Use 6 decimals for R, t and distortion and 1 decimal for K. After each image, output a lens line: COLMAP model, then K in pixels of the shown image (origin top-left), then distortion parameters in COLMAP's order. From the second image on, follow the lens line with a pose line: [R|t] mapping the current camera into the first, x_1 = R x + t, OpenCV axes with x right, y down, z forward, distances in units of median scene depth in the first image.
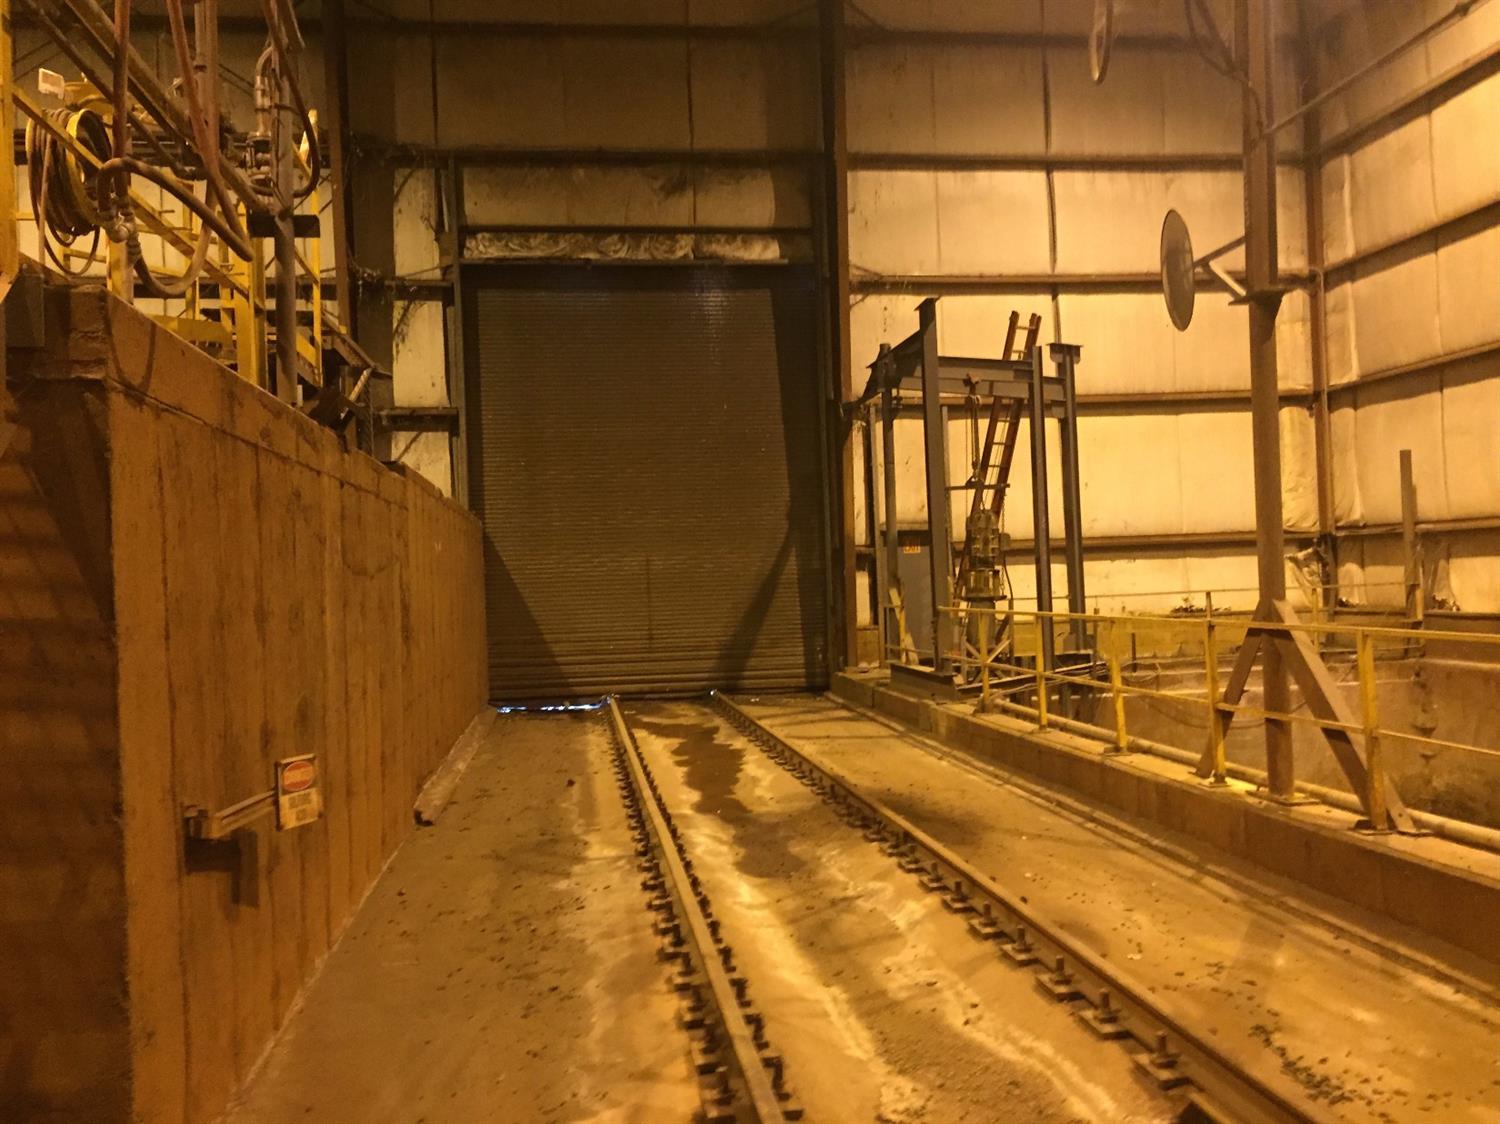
lens RADIAL K [[1259.6, 0, 758.6], [0, 1259.6, 560.3], [0, 0, 1]] dist [0.074542, -0.081540]
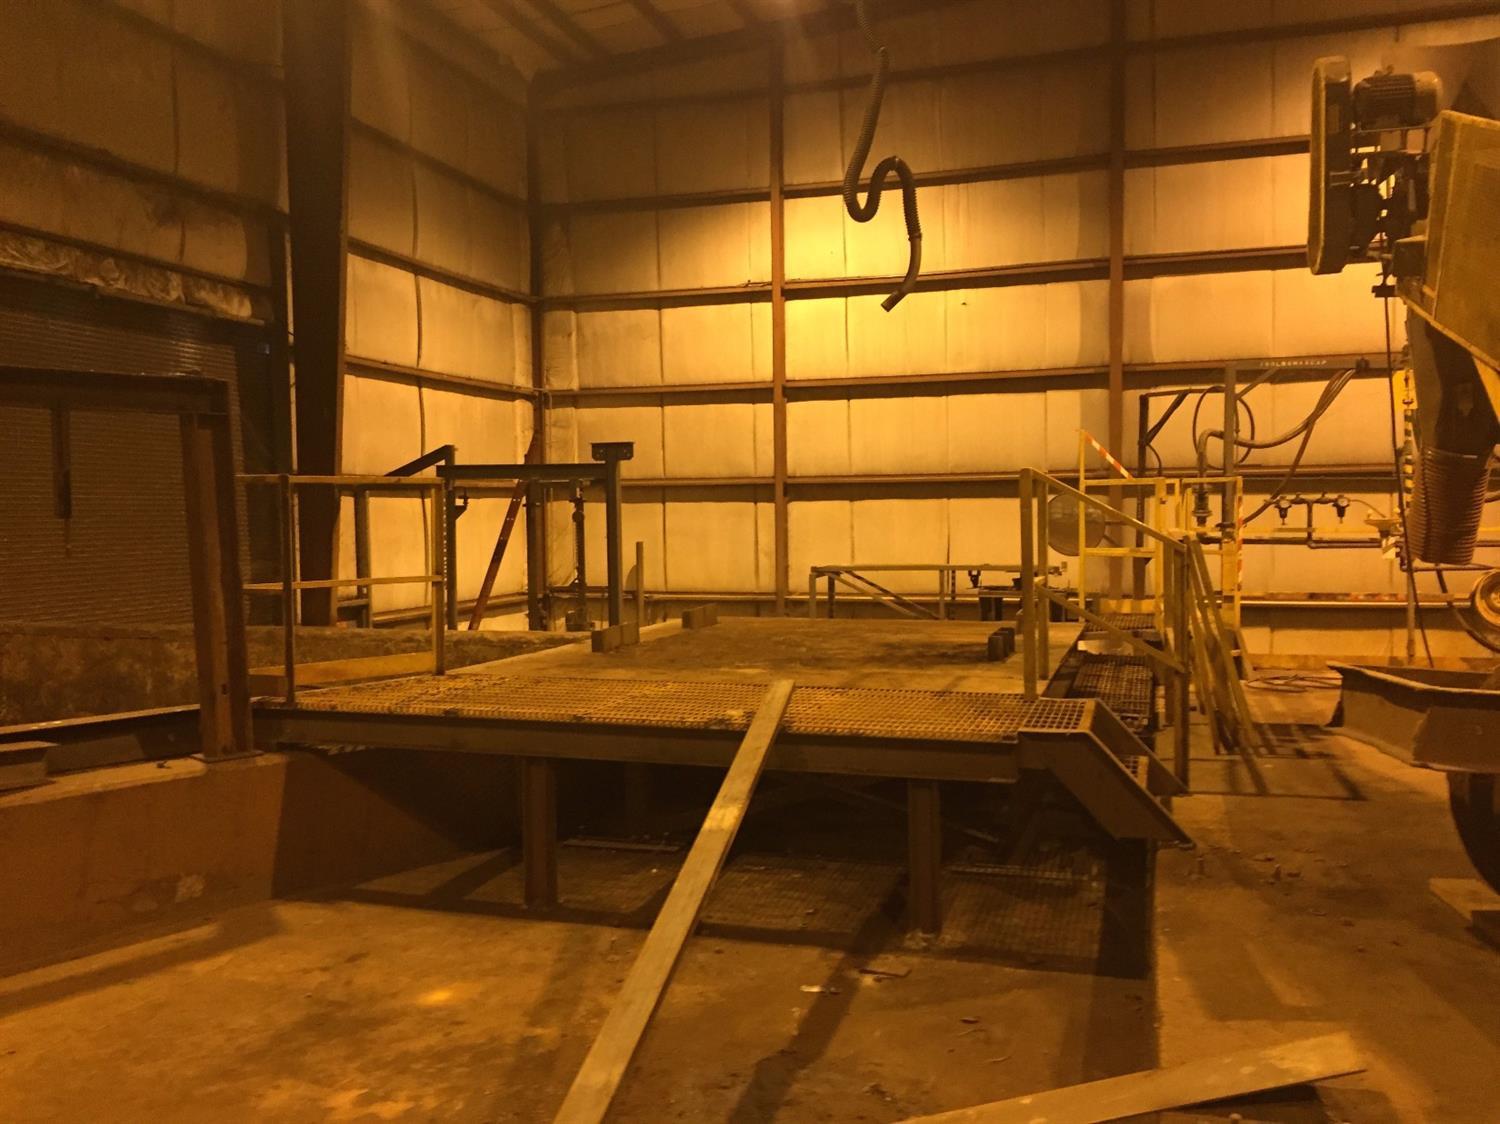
lens RADIAL K [[1259.6, 0, 758.6], [0, 1259.6, 560.3], [0, 0, 1]] dist [0.074542, -0.081540]
pose [[0.438107, 0.000450, 0.898923, -0.664318], [-0.020034, 0.999756, 0.009264, -0.077502], [-0.898700, -0.022067, 0.438009, 0.255150]]
